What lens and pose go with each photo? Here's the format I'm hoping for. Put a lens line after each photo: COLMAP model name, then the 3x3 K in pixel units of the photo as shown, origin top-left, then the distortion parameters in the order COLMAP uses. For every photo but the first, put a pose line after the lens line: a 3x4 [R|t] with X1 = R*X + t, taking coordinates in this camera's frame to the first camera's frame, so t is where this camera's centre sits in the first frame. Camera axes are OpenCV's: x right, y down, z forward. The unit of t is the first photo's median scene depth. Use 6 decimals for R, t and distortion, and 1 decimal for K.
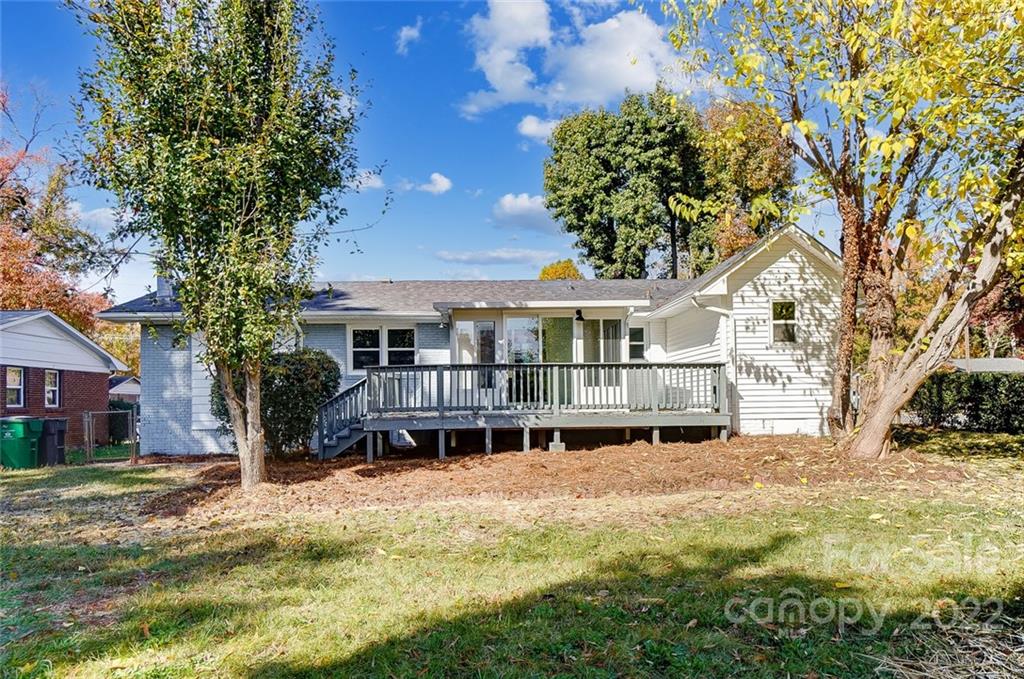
lens RADIAL K [[665.3, 0, 512.4], [0, 665.3, 343.0], [0, 0, 1]] dist [0.025321, 0.000166]
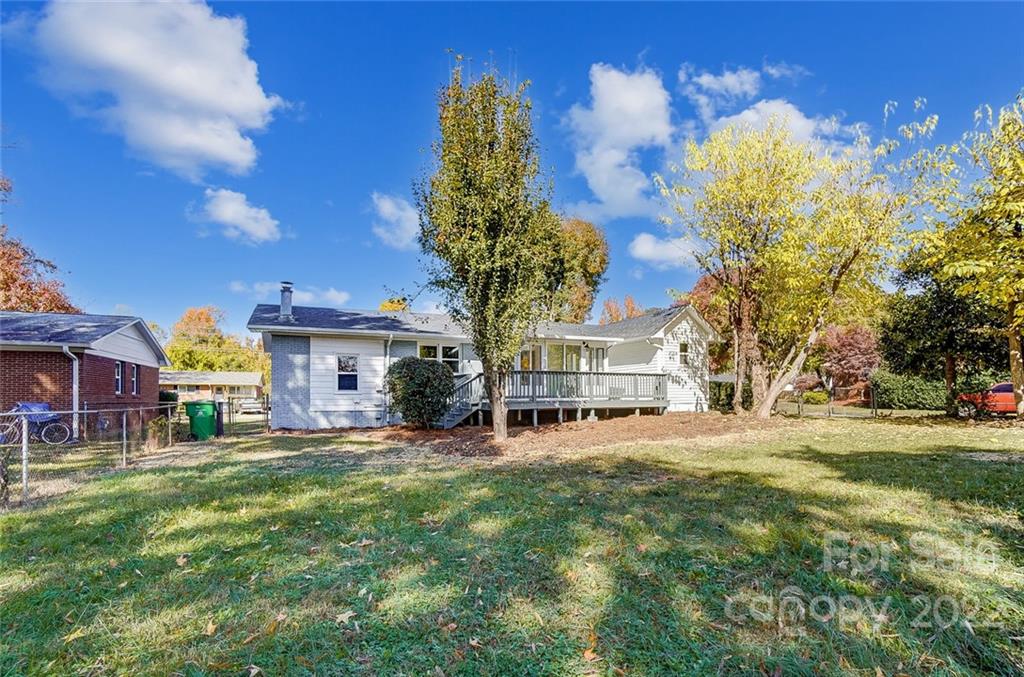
lens RADIAL K [[459.9, 0, 507.4], [0, 459.9, 368.4], [0, 0, 1]] dist [-0.047690, 0.011850]
pose [[0.928569, 0.030511, 0.369903, -0.562534], [-0.039898, 0.999046, 0.017751, 0.008216], [-0.369008, -0.031241, 0.928901, -0.049293]]
